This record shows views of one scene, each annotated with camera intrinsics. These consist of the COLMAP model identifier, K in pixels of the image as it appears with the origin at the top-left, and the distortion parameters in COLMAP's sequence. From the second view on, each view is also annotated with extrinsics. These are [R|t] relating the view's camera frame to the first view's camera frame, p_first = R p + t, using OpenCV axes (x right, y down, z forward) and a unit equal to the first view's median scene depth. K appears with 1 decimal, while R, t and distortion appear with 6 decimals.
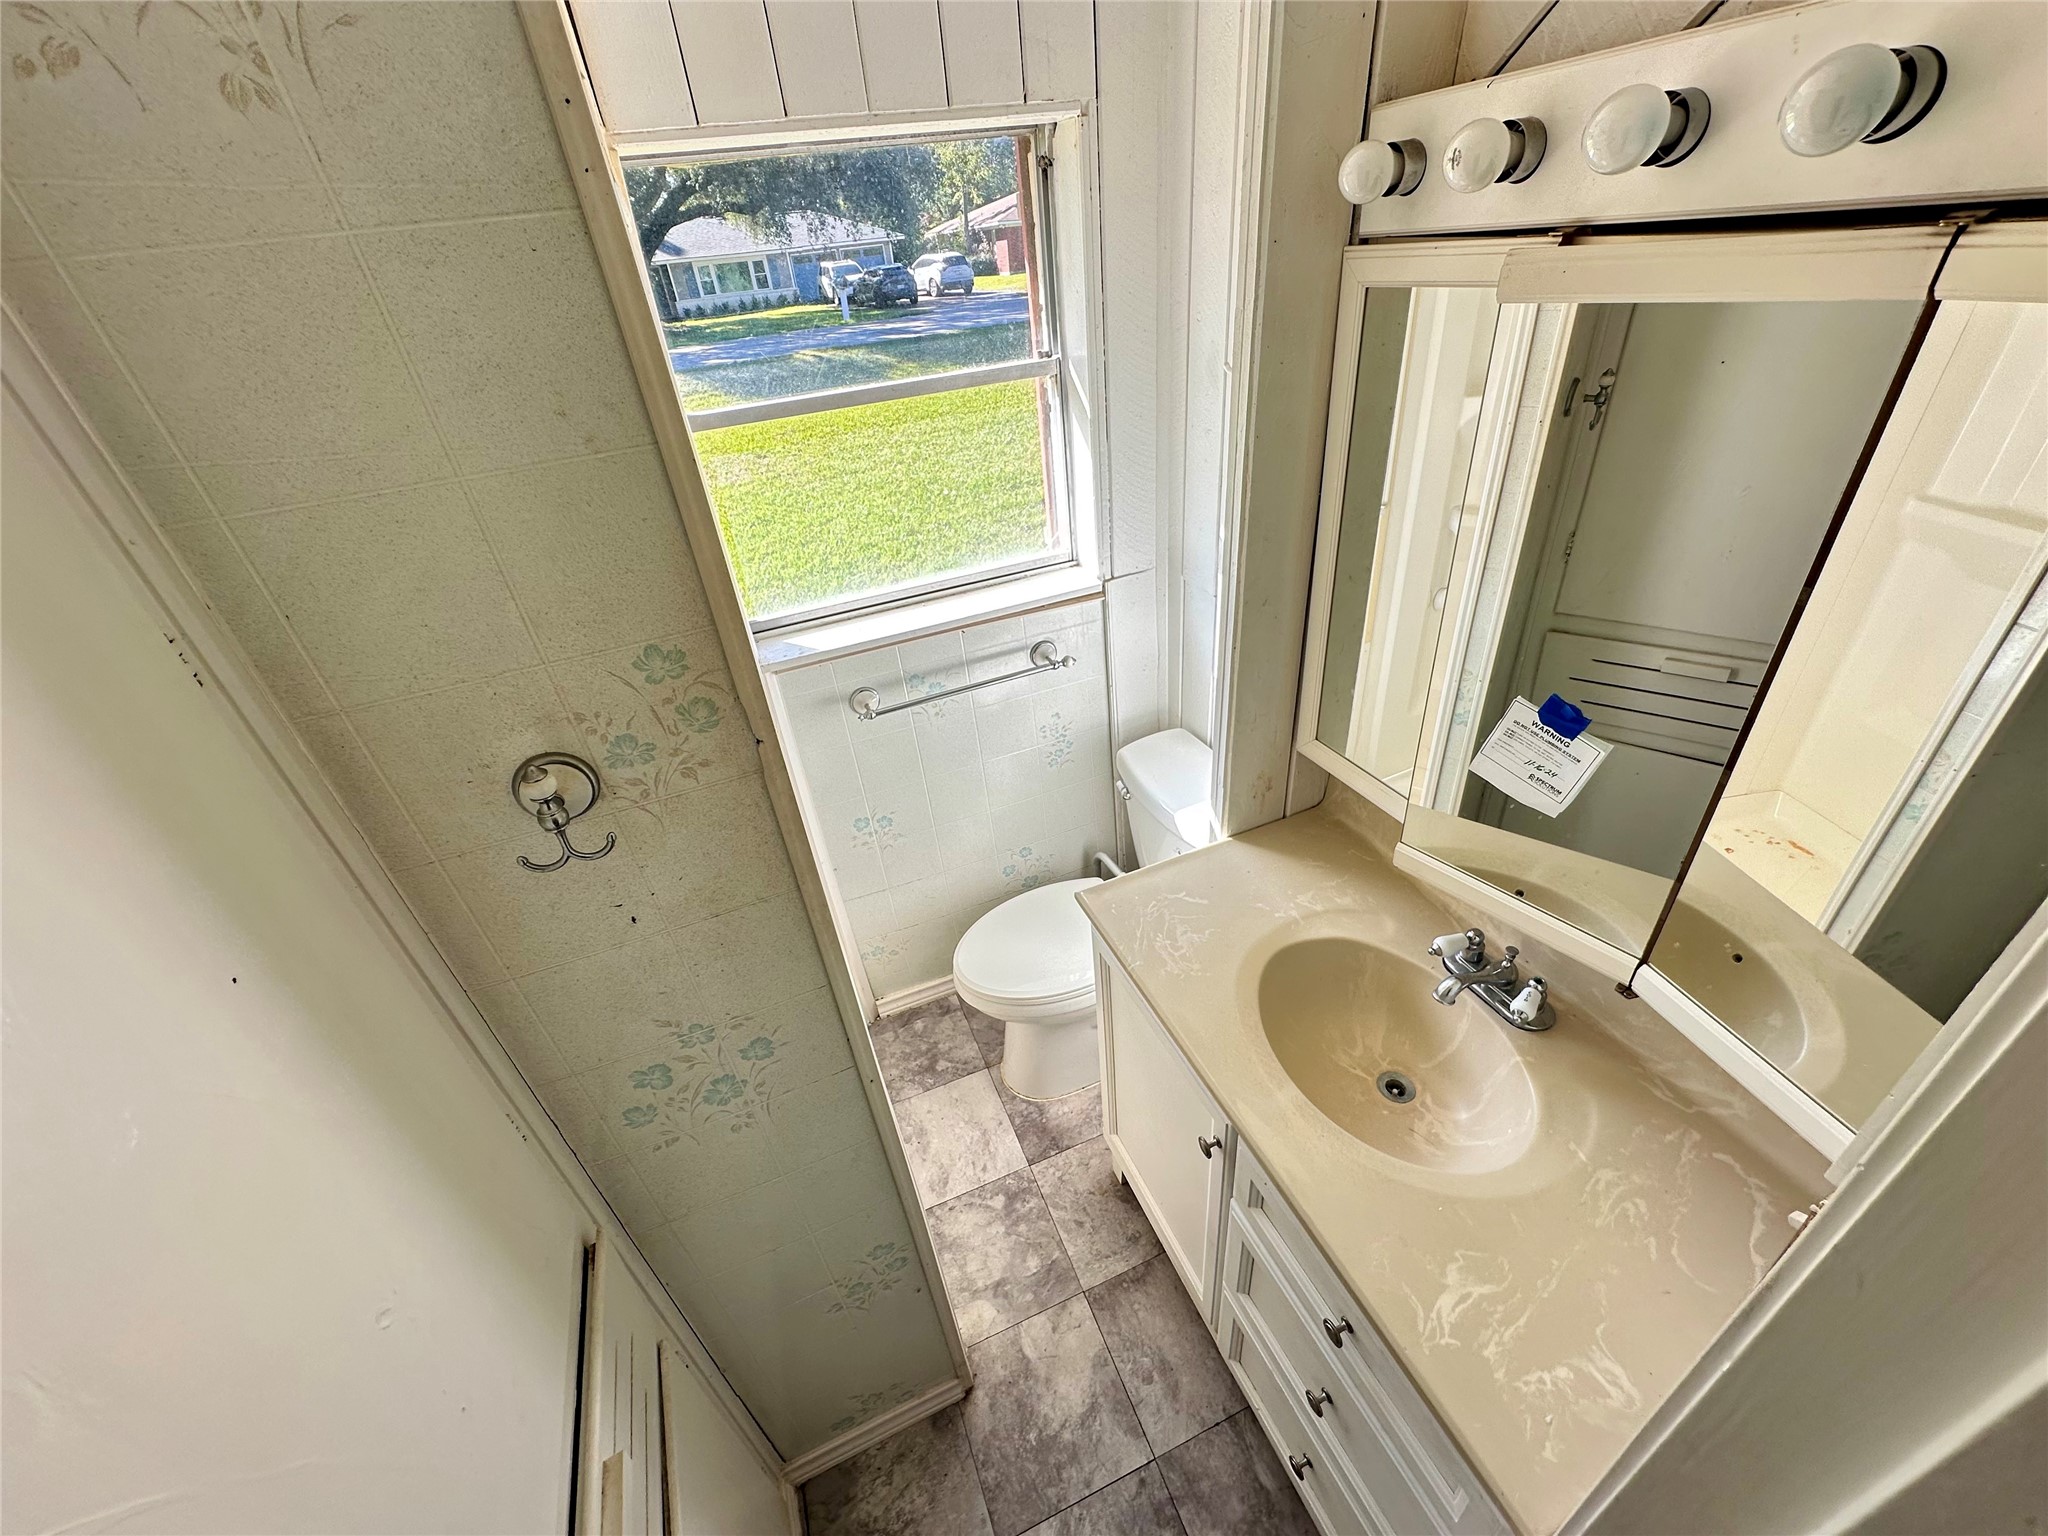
lens RADIAL K [[816.2, 0, 1026.9], [0, 816.2, 767.0], [0, 0, 1]] dist [-0.001111, 0.000337]
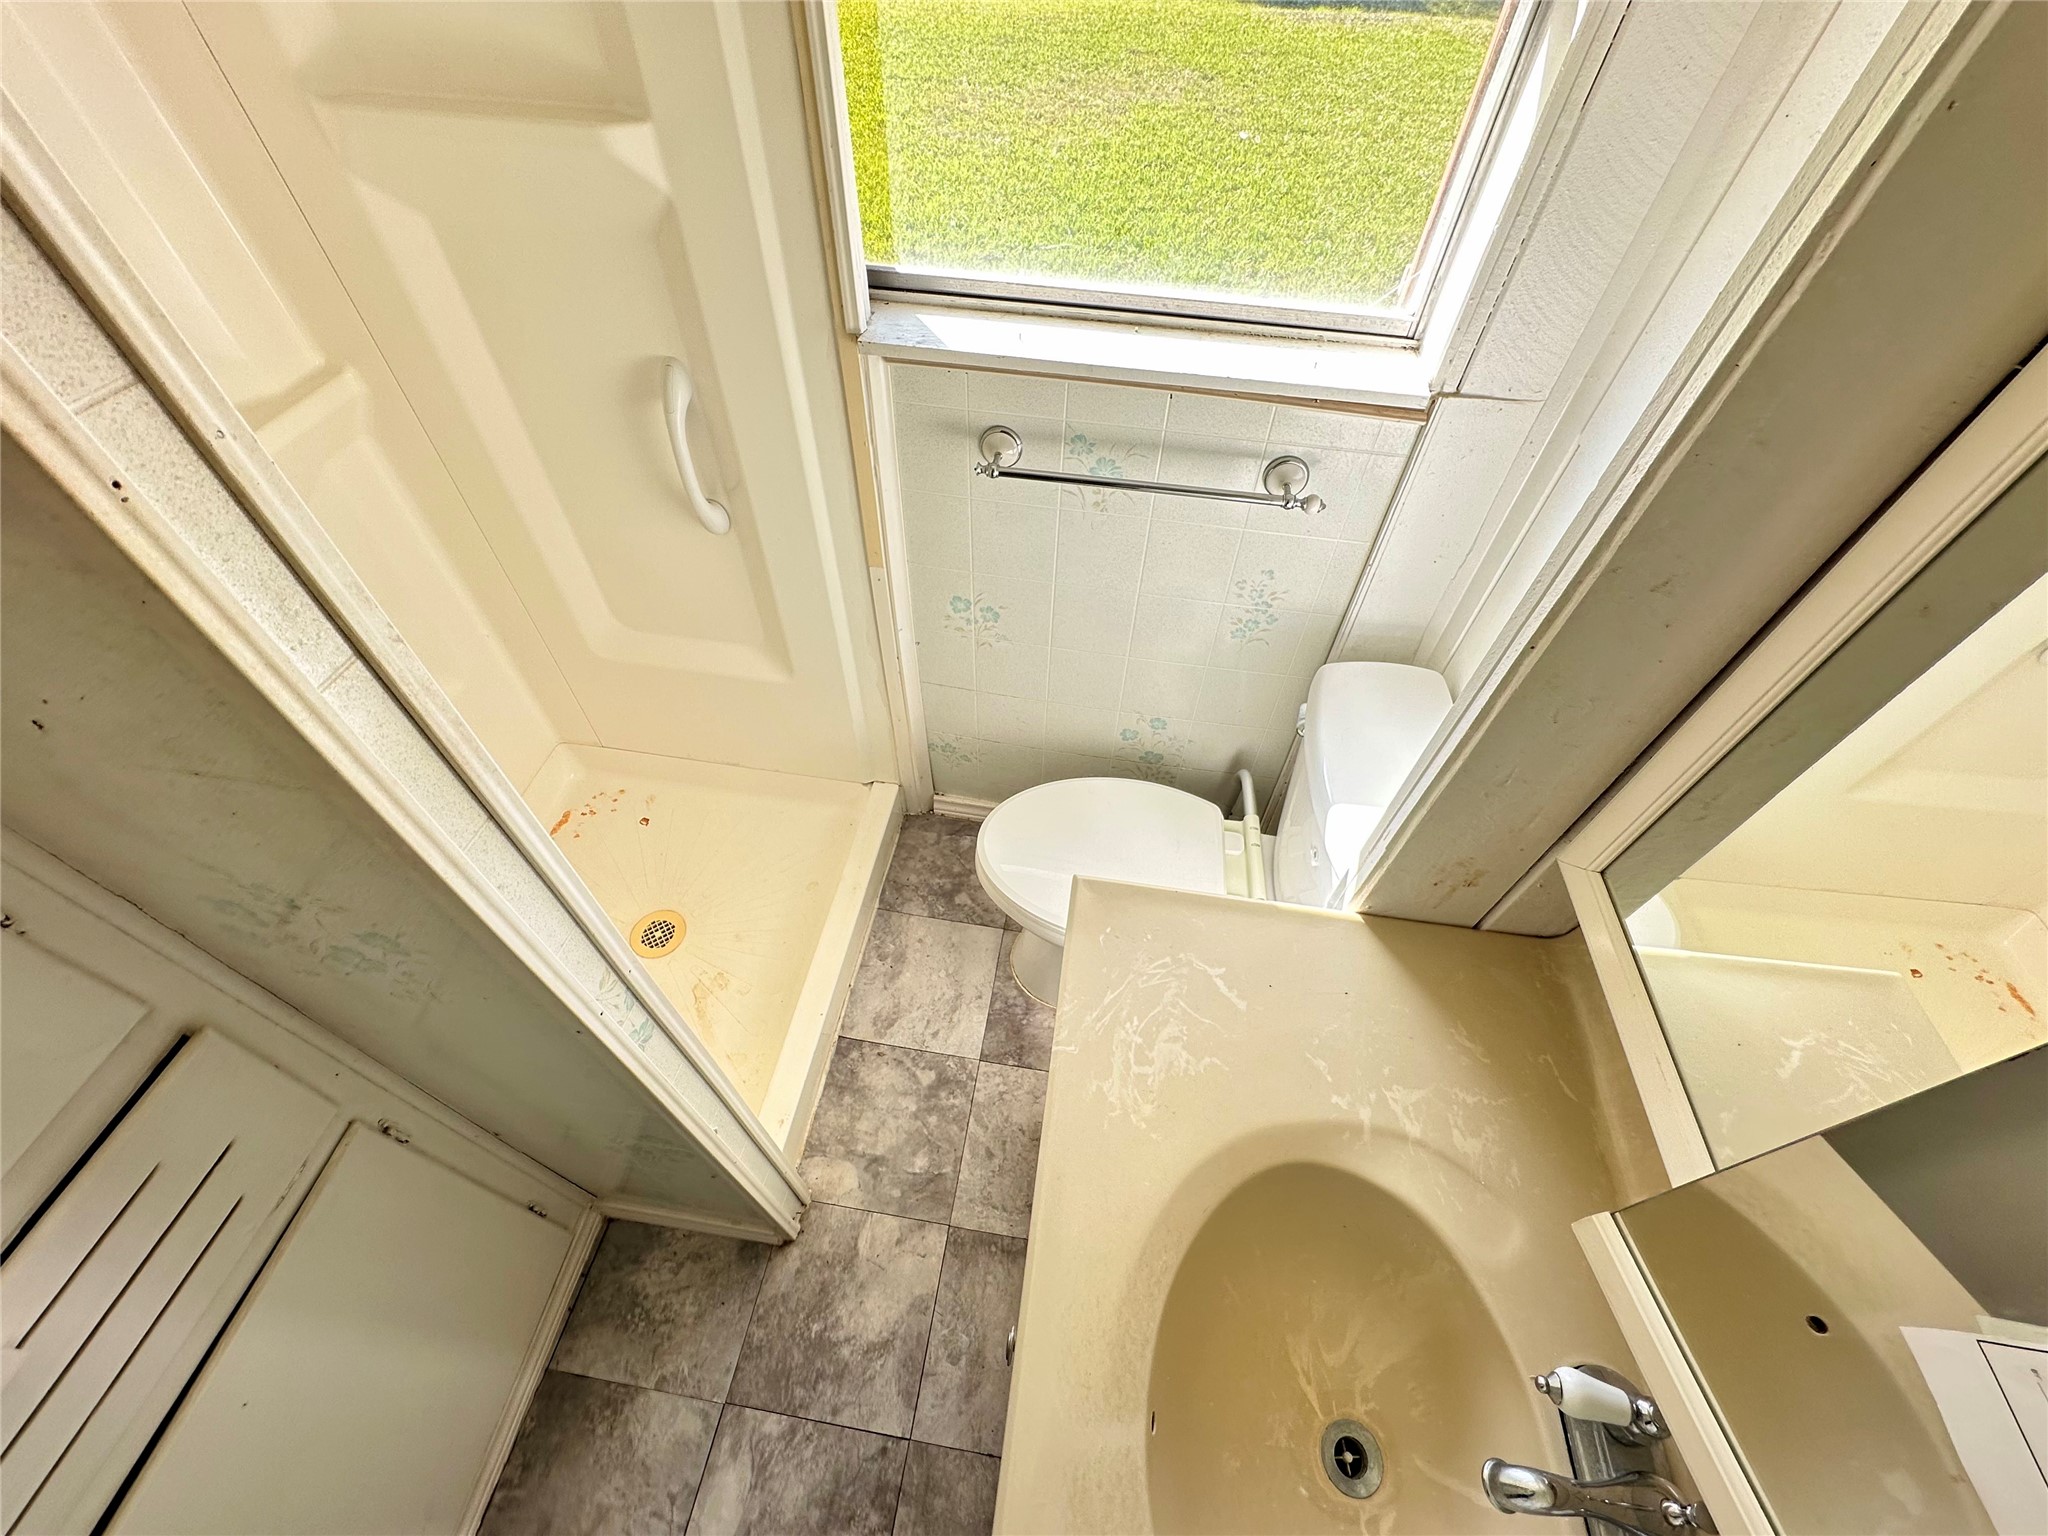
lens RADIAL K [[816.2, 0, 1026.9], [0, 816.2, 767.0], [0, 0, 1]] dist [-0.001111, 0.000337]
pose [[0.856600, 0.463071, -0.227598, 0.113100], [-0.369221, 0.858230, 0.356535, -0.113896], [0.360433, -0.221374, 0.906136, 0.358697]]
